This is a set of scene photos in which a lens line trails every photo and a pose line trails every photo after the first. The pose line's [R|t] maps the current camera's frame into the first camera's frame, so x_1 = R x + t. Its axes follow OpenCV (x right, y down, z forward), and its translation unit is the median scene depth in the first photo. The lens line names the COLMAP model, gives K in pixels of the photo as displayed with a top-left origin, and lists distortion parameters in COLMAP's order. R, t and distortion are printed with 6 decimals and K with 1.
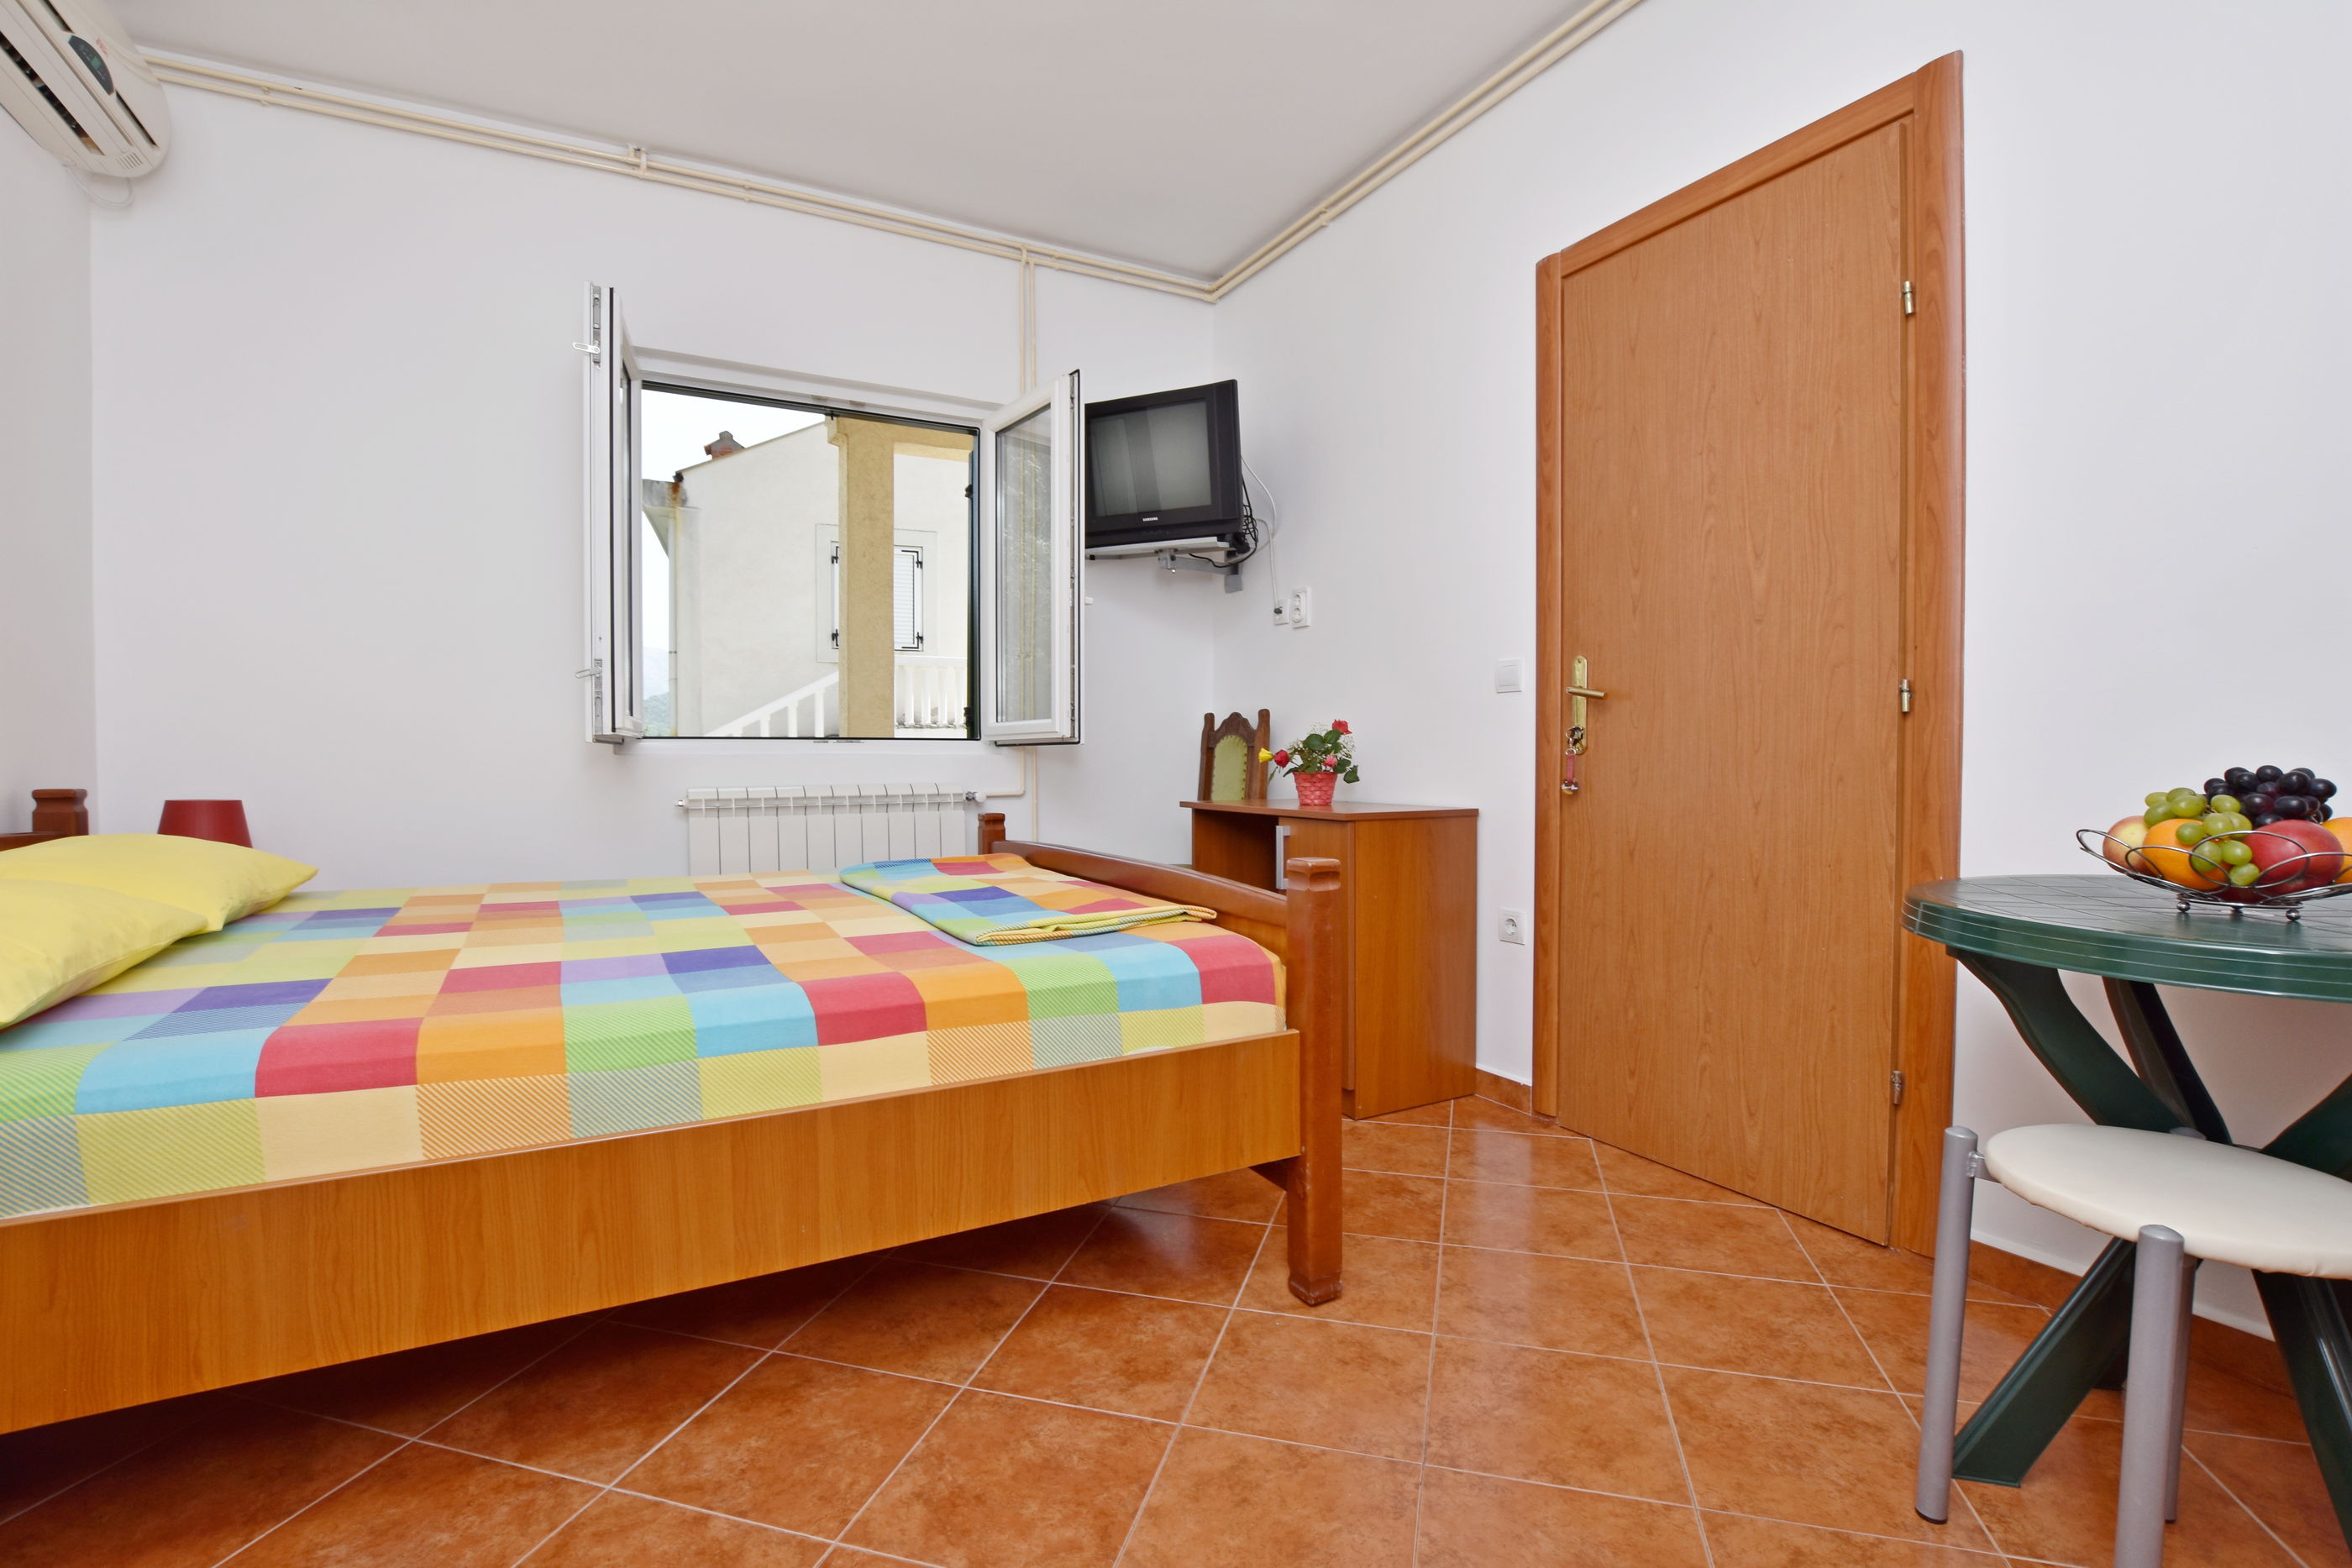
lens RADIAL K [[1047.7, 0, 1175.0], [0, 1047.7, 786.6], [0, 0, 1]] dist [-0.031601, 0.004468]
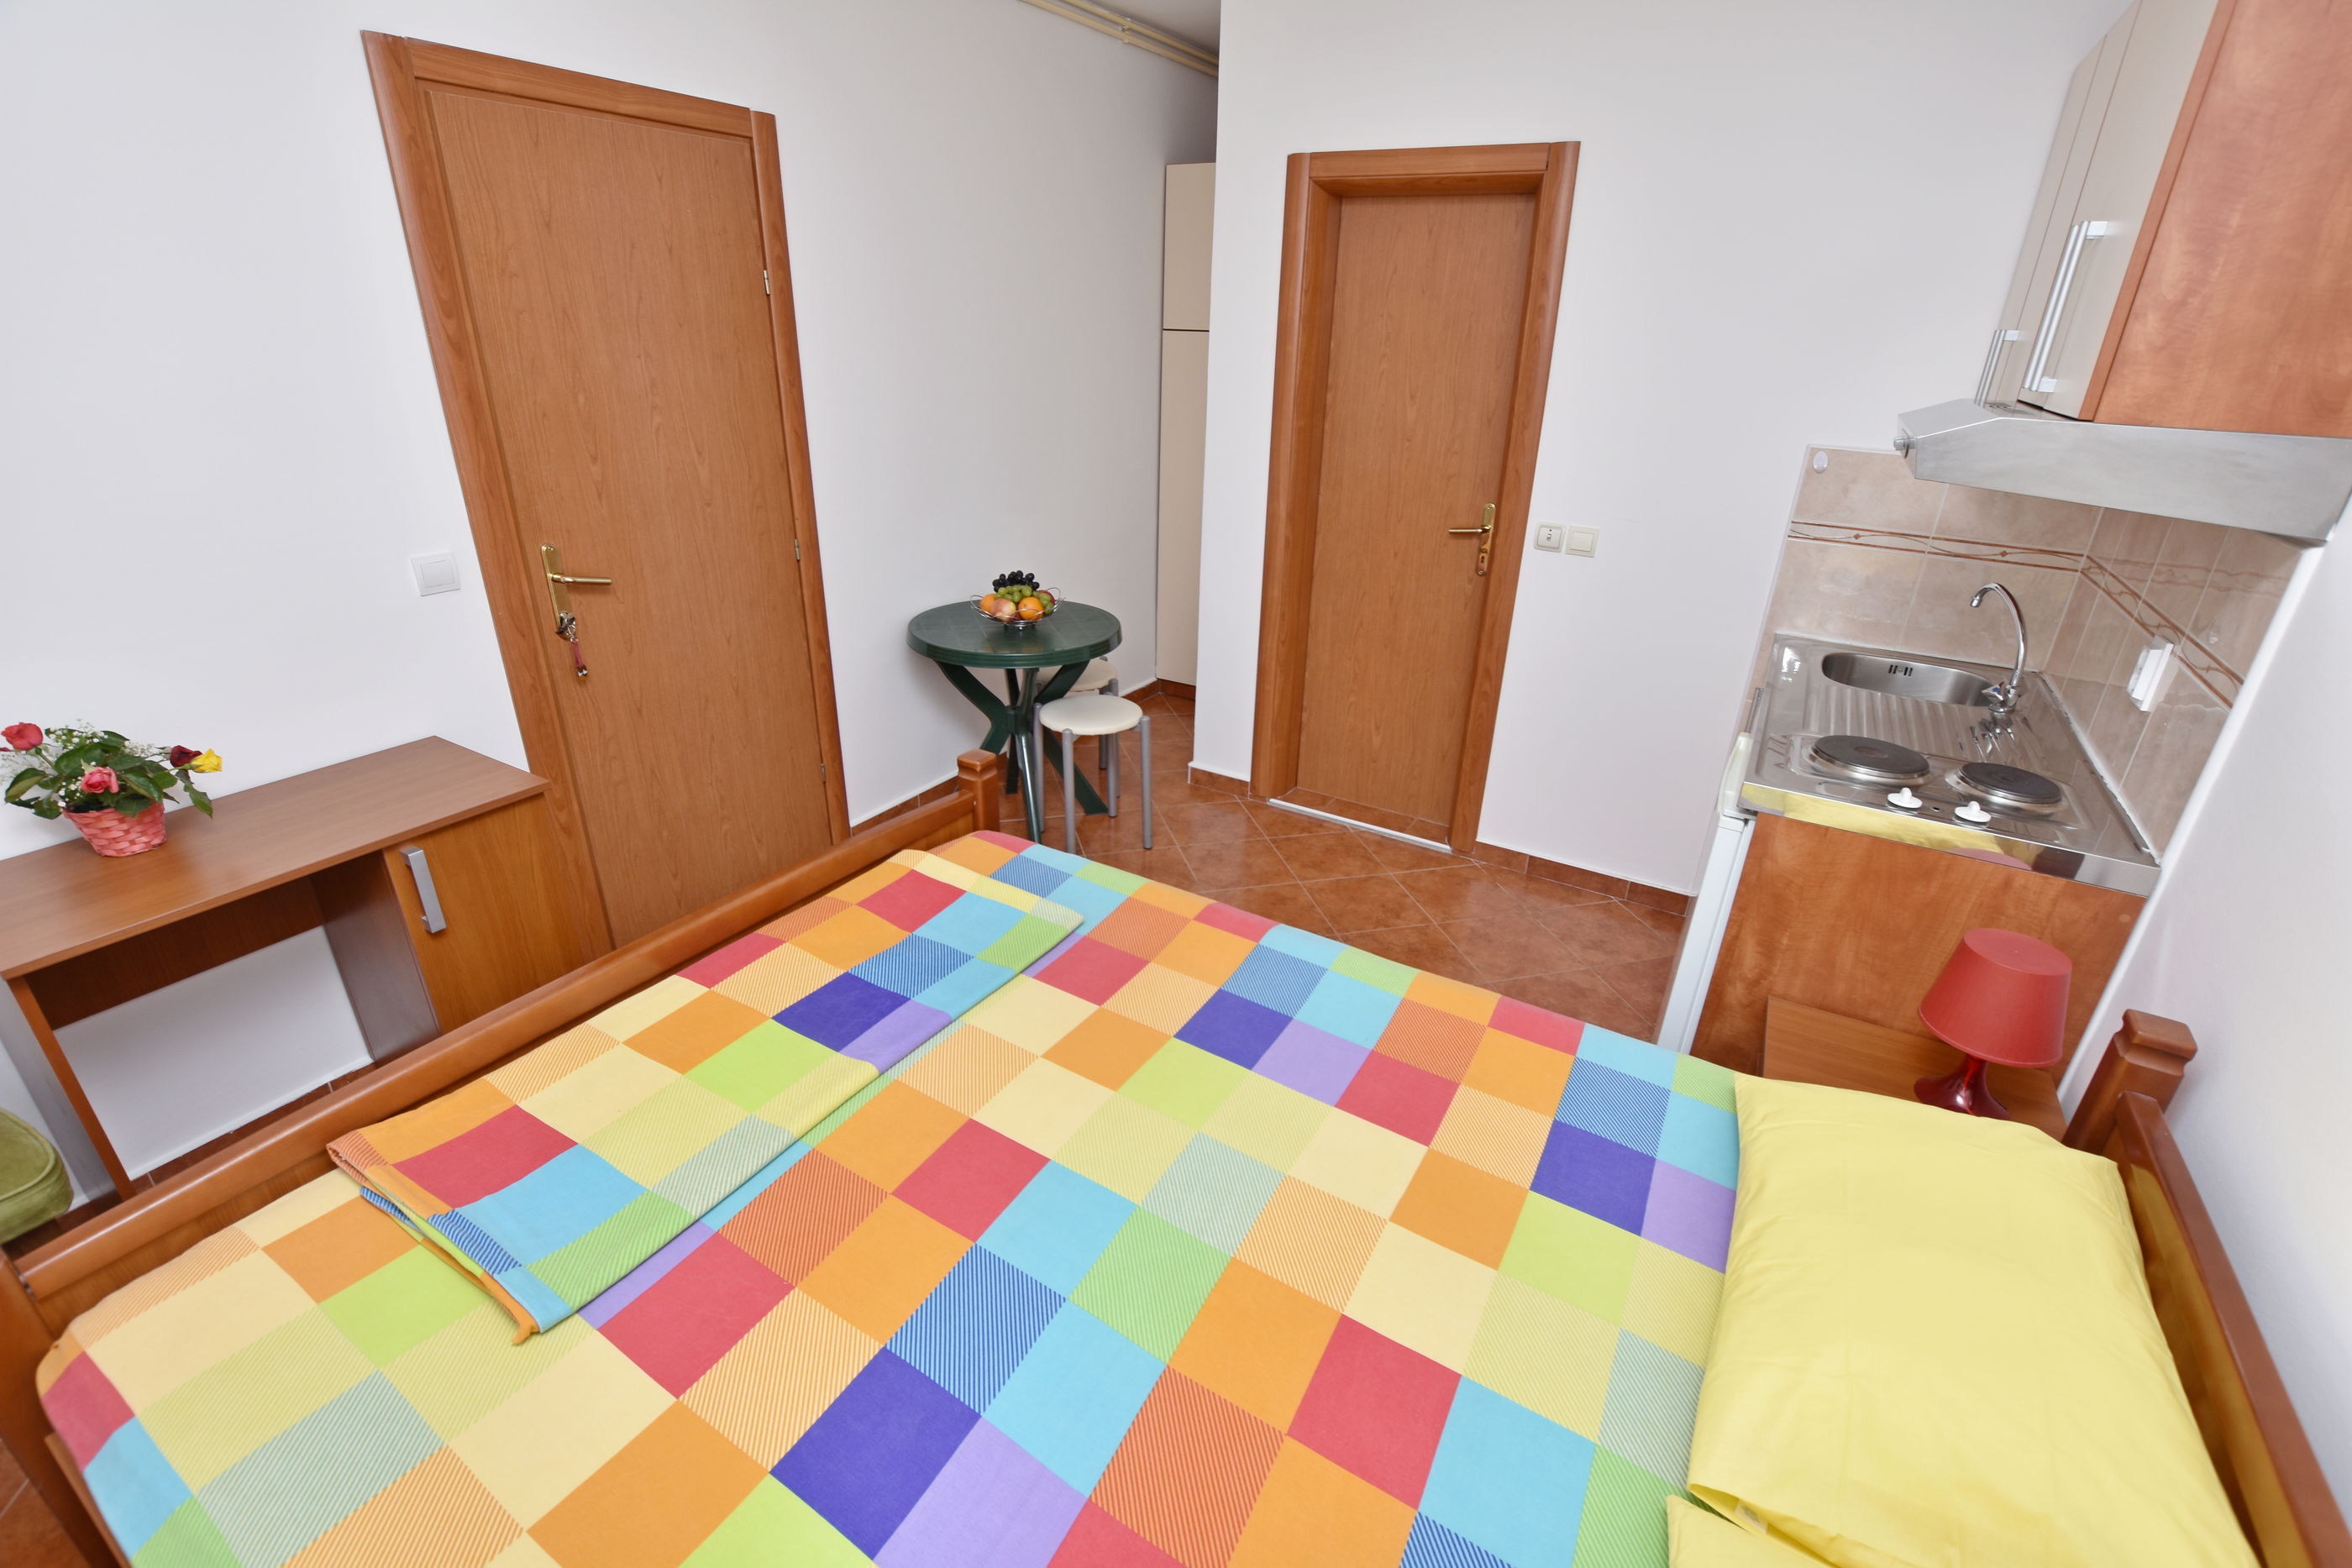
lens RADIAL K [[1047.7, 0, 1180.3], [0, 1047.7, 784.0], [0, 0, 1]] dist [-0.031601, 0.004468]
pose [[-0.504711, -0.360606, 0.784366, -1.012142], [-0.000059, 0.908594, 0.417681, -0.434145], [-0.863288, 0.210762, -0.458599, 1.301263]]
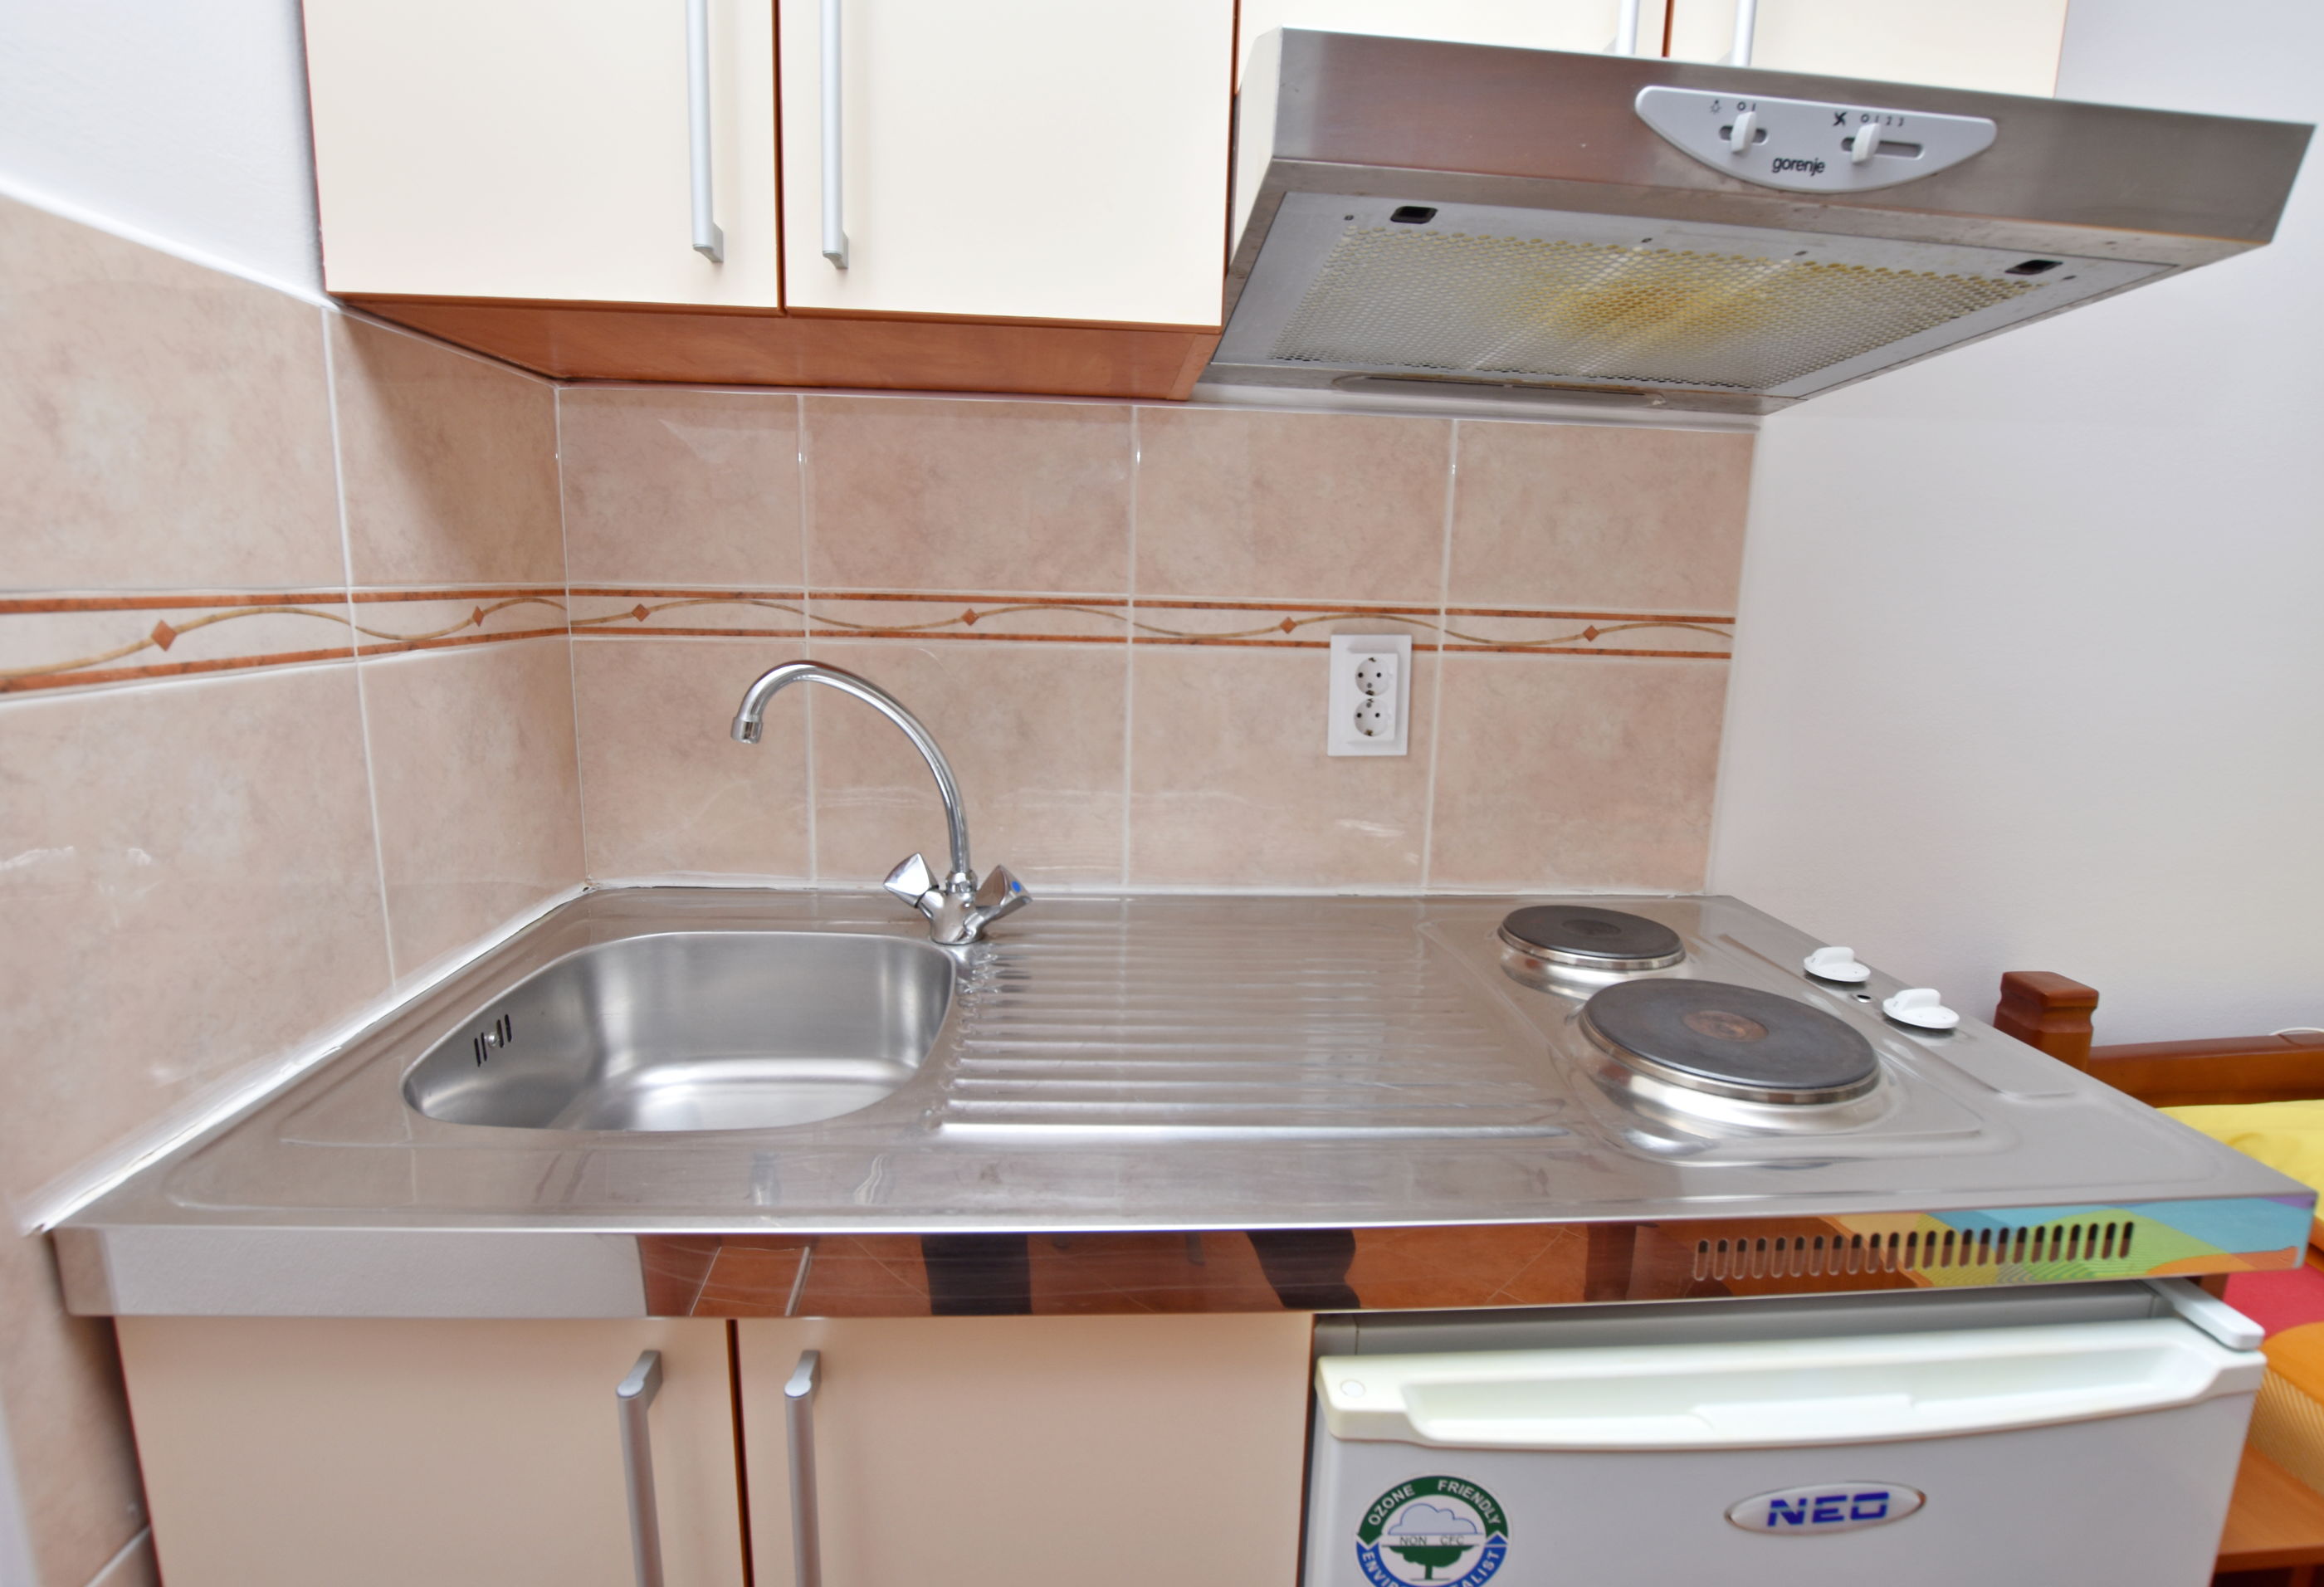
lens RADIAL K [[1108.3, 0, 1172.3], [0, 1108.3, 787.5], [0, 0, 1]] dist [-0.027922, 0.002437]
pose [[-0.418487, 0.156662, -0.894609, -0.068688], [-0.055701, 0.978729, 0.197450, -0.183604], [0.906513, 0.132461, -0.400860, 0.163125]]
